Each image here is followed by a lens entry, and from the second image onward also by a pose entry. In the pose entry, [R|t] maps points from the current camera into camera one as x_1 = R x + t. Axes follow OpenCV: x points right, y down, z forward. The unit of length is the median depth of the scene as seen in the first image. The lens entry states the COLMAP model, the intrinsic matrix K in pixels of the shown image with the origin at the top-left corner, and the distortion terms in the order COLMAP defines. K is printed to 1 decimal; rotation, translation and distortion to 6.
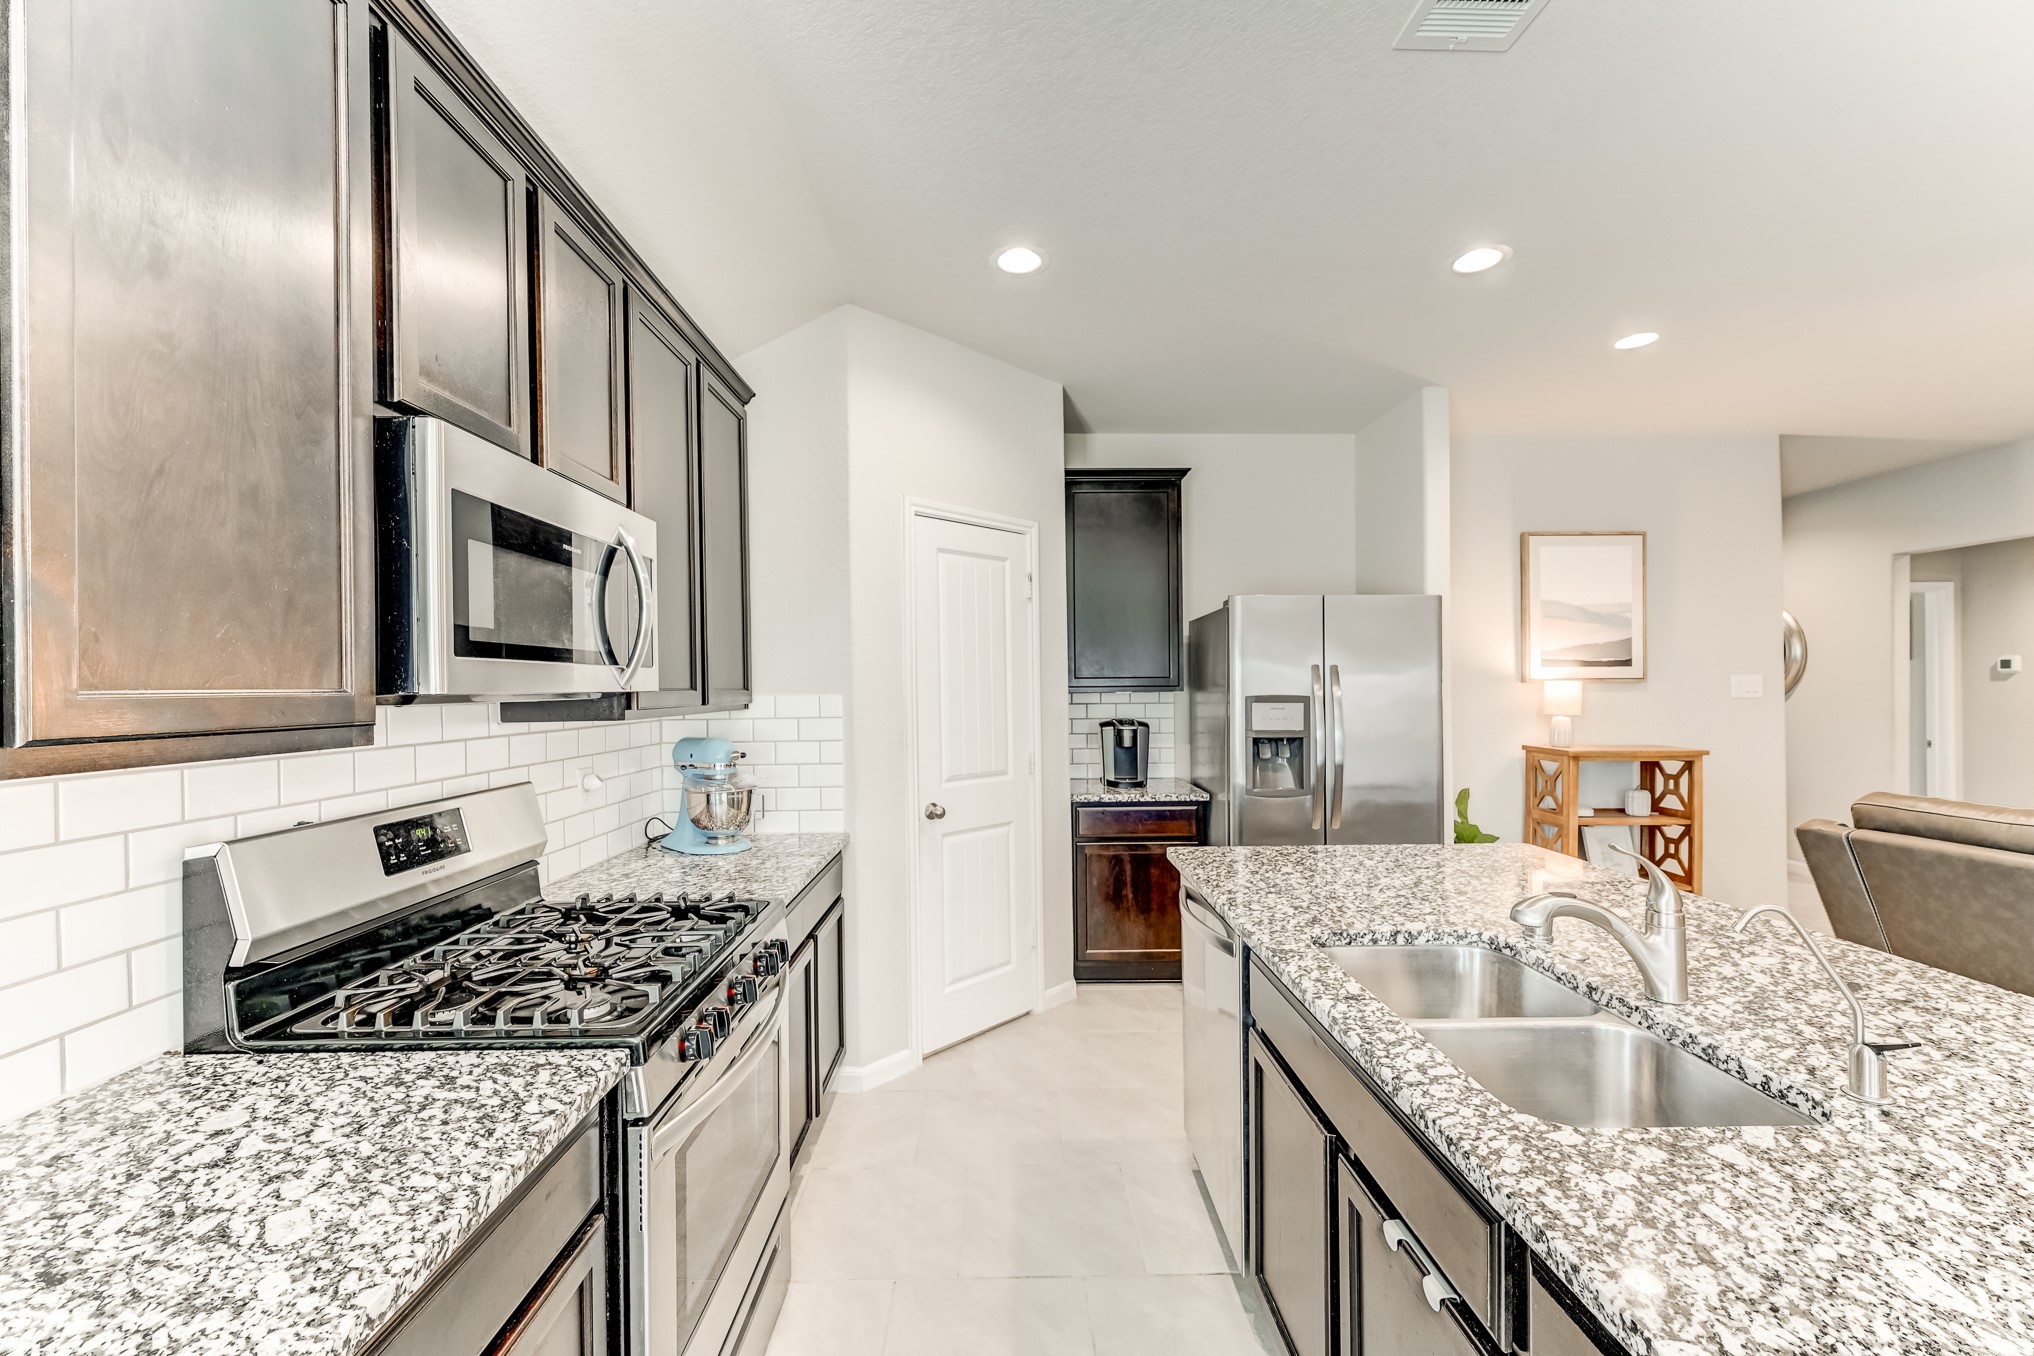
lens RADIAL K [[810.7, 0, 1009.8], [0, 810.7, 686.5], [0, 0, 1]] dist [-0.001109, -0.000095]
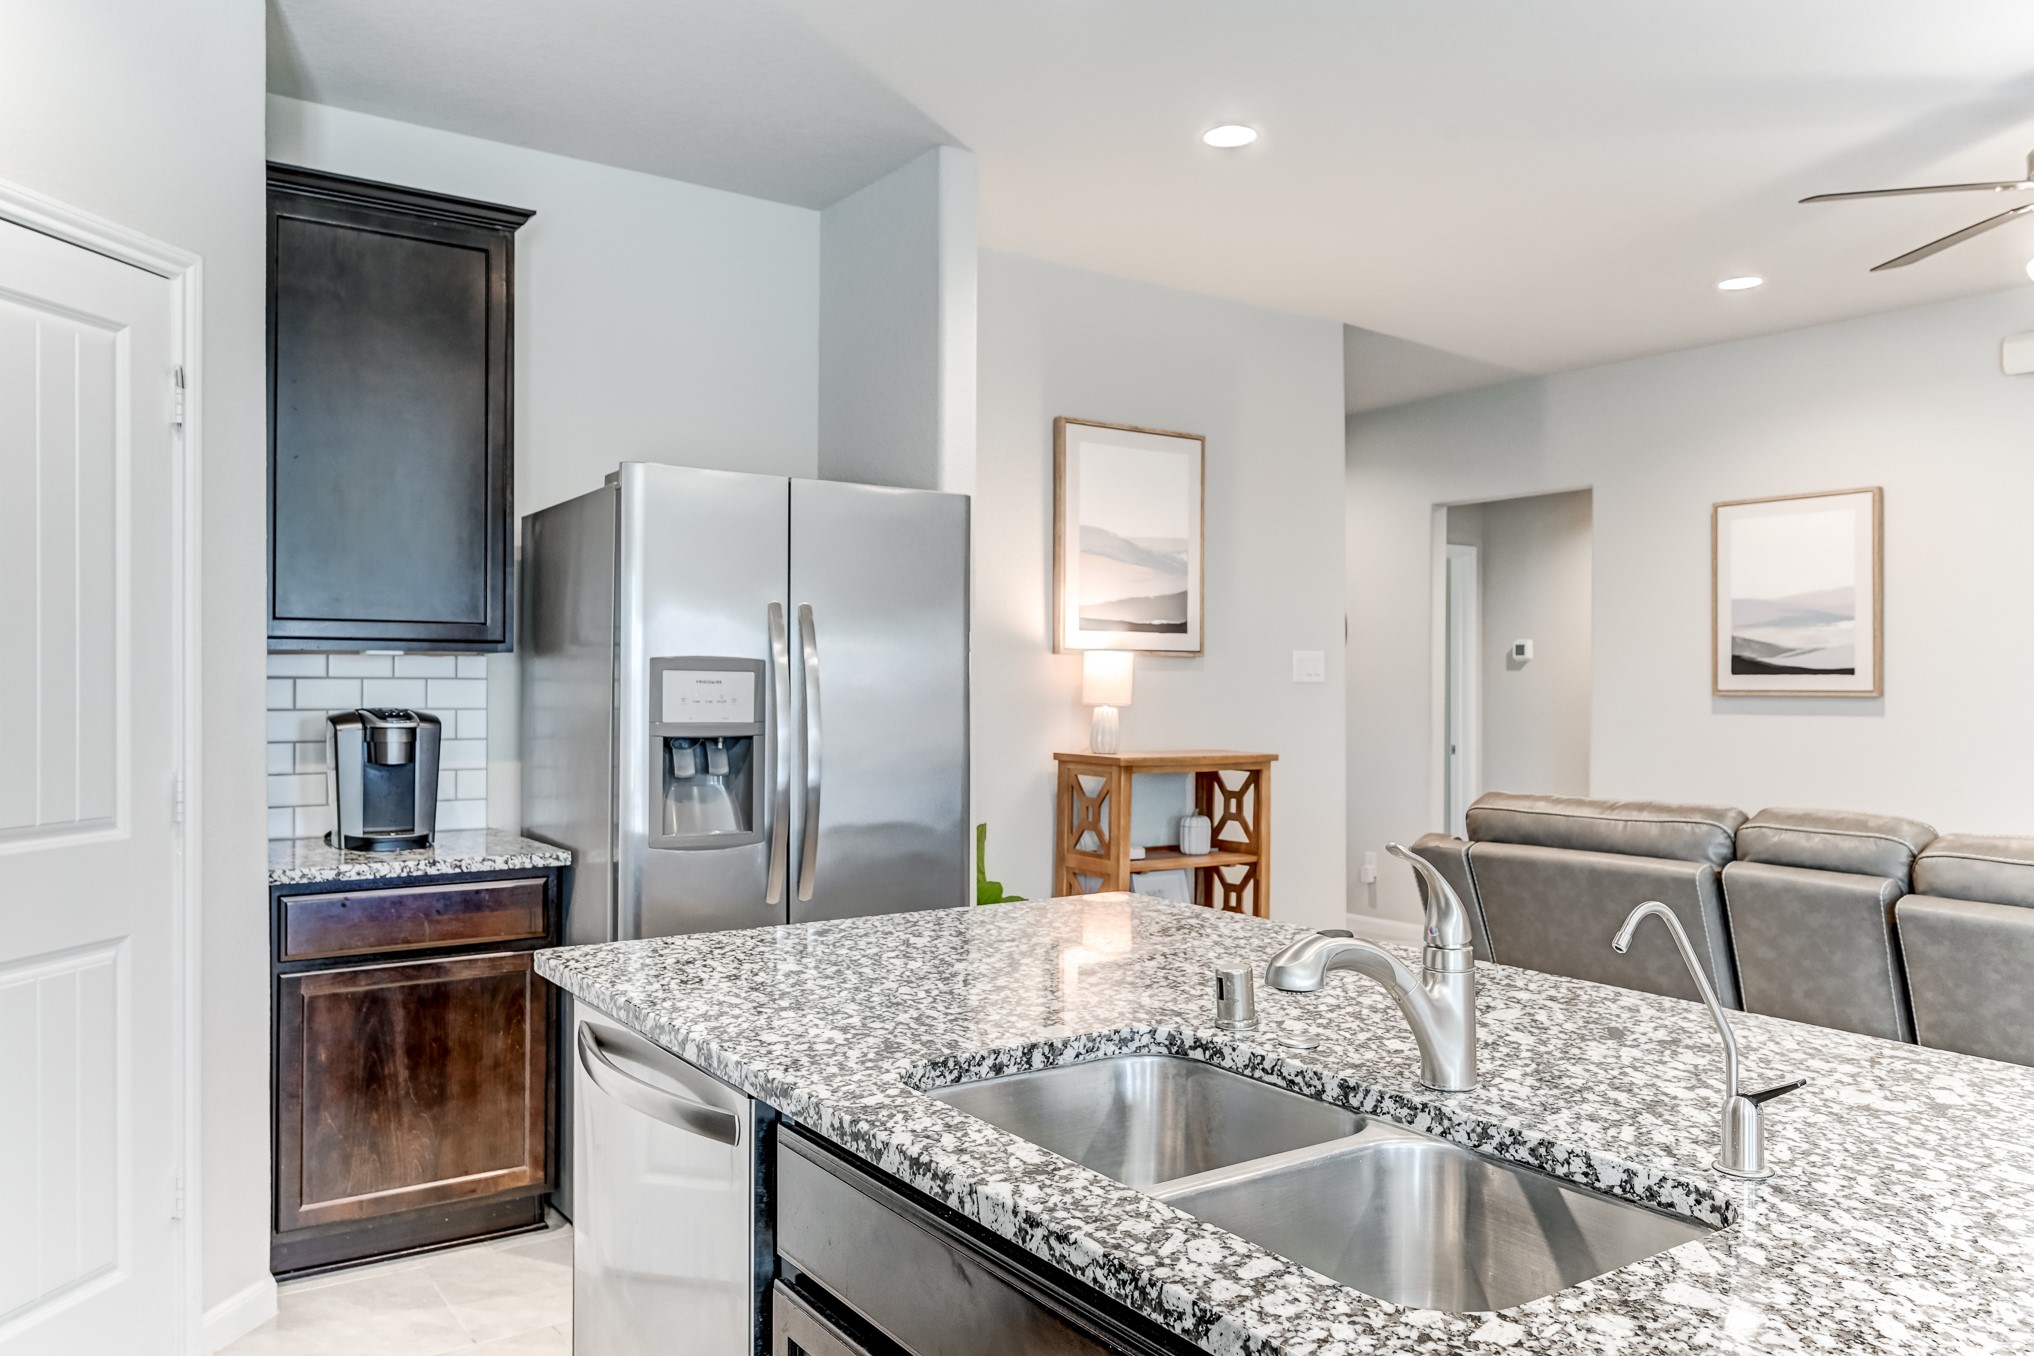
lens RADIAL K [[1465.7, 0, 1010.2], [0, 1465.7, 674.2], [0, 0, 1]] dist [0.000116, -0.003295]
pose [[0.829186, 0.015390, 0.558760, -0.059216], [-0.011072, 0.999877, -0.011110, 0.041675], [-0.558863, 0.003026, 0.829255, 0.123937]]
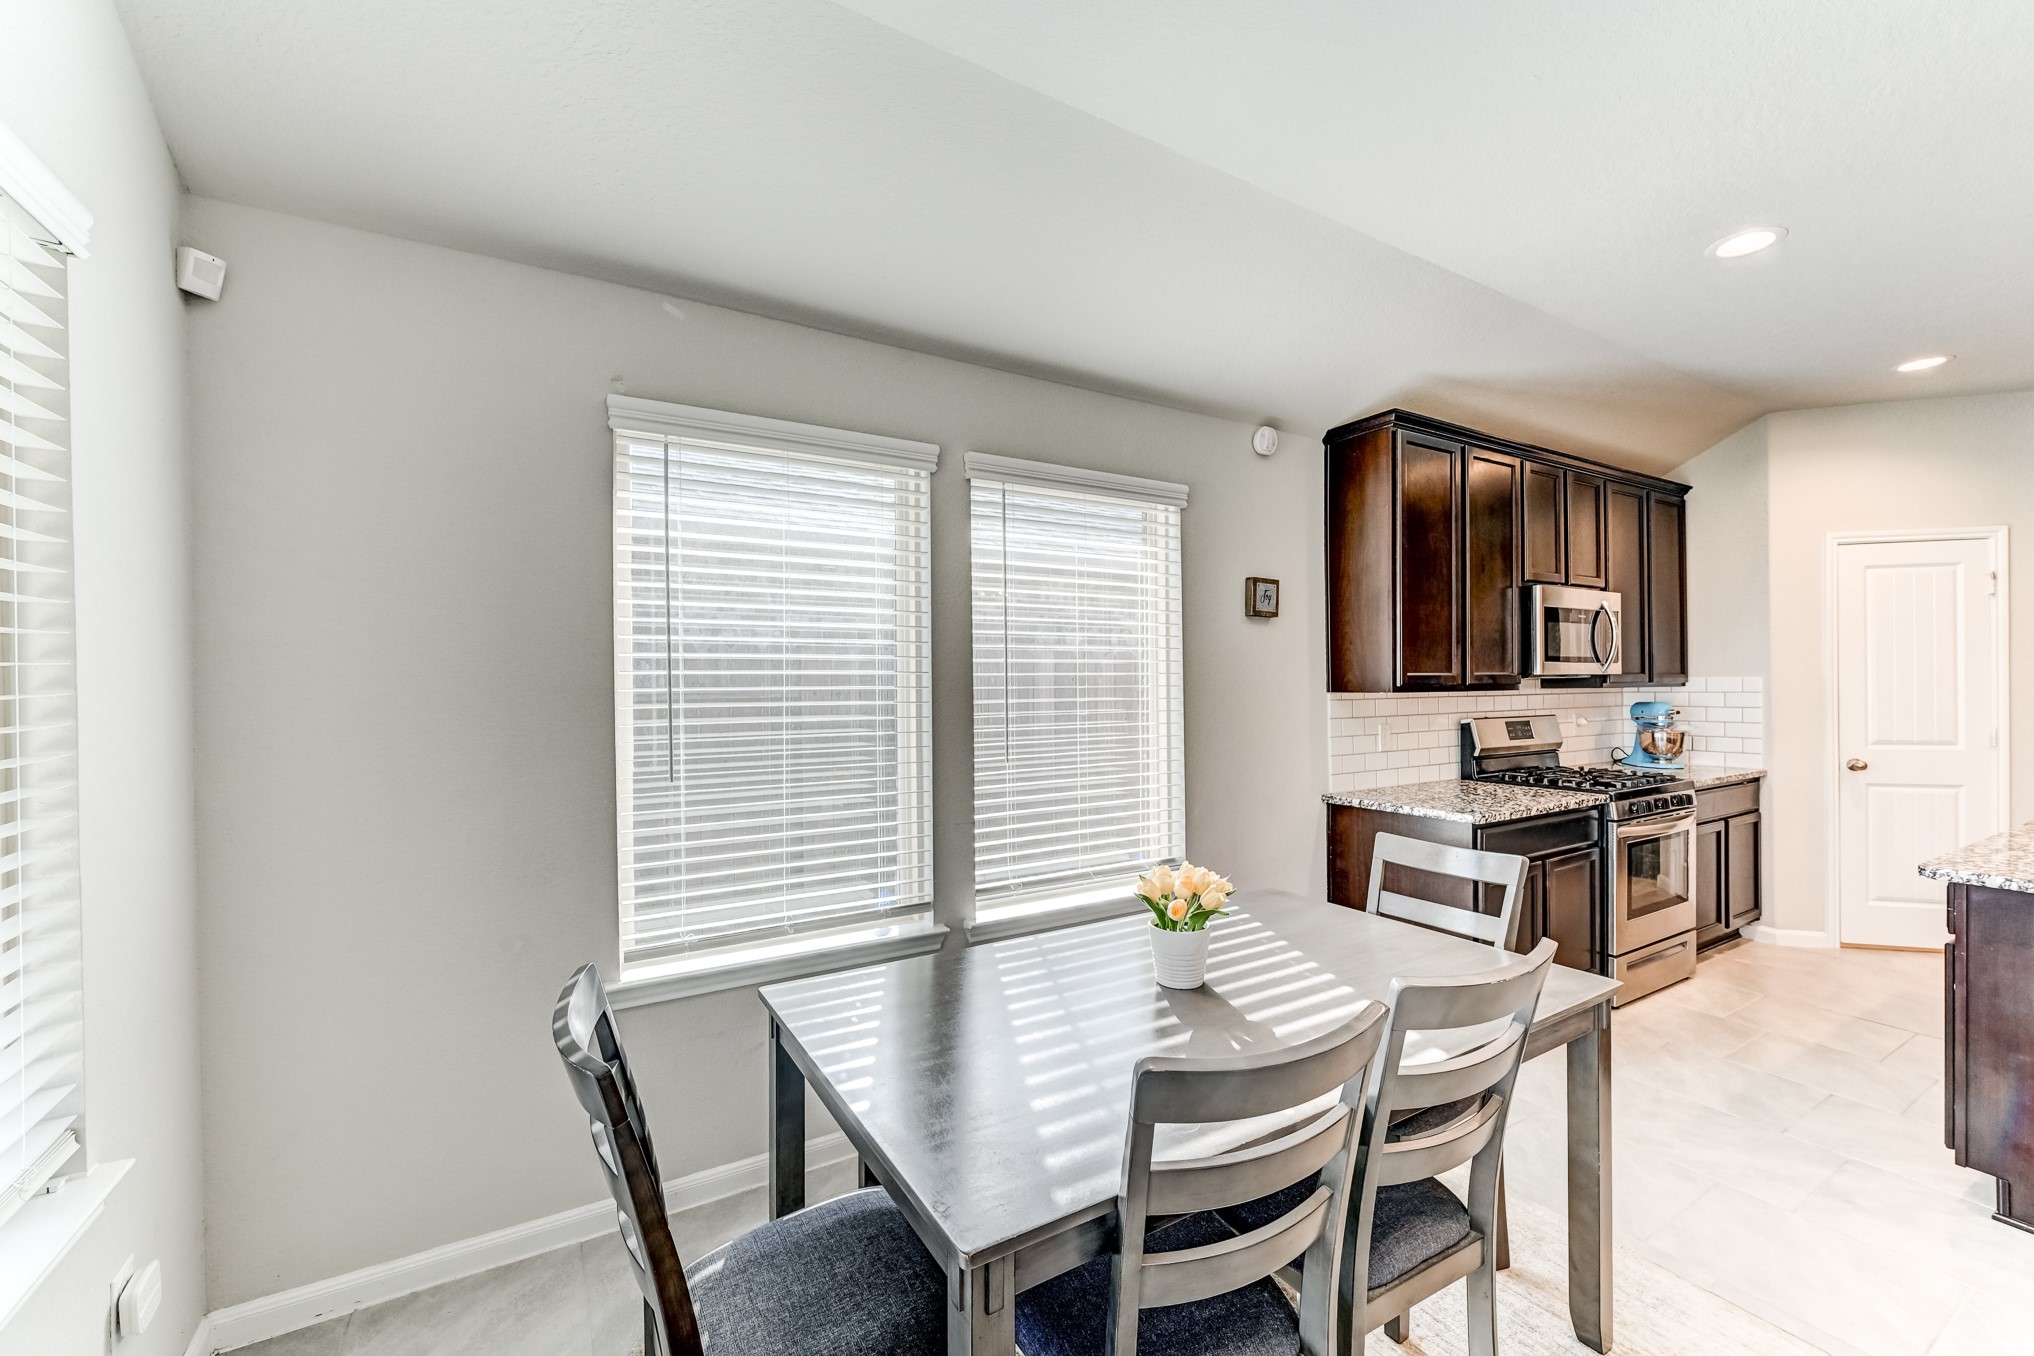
lens RADIAL K [[810.7, 0, 1017.6], [0, 810.7, 686.8], [0, 0, 1]] dist [-0.001109, -0.000095]
pose [[0.497891, 0.011183, -0.867168, 0.452347], [0.002353, 0.999896, 0.014246, 0.003885], [0.867237, -0.009134, 0.497813, -1.041544]]
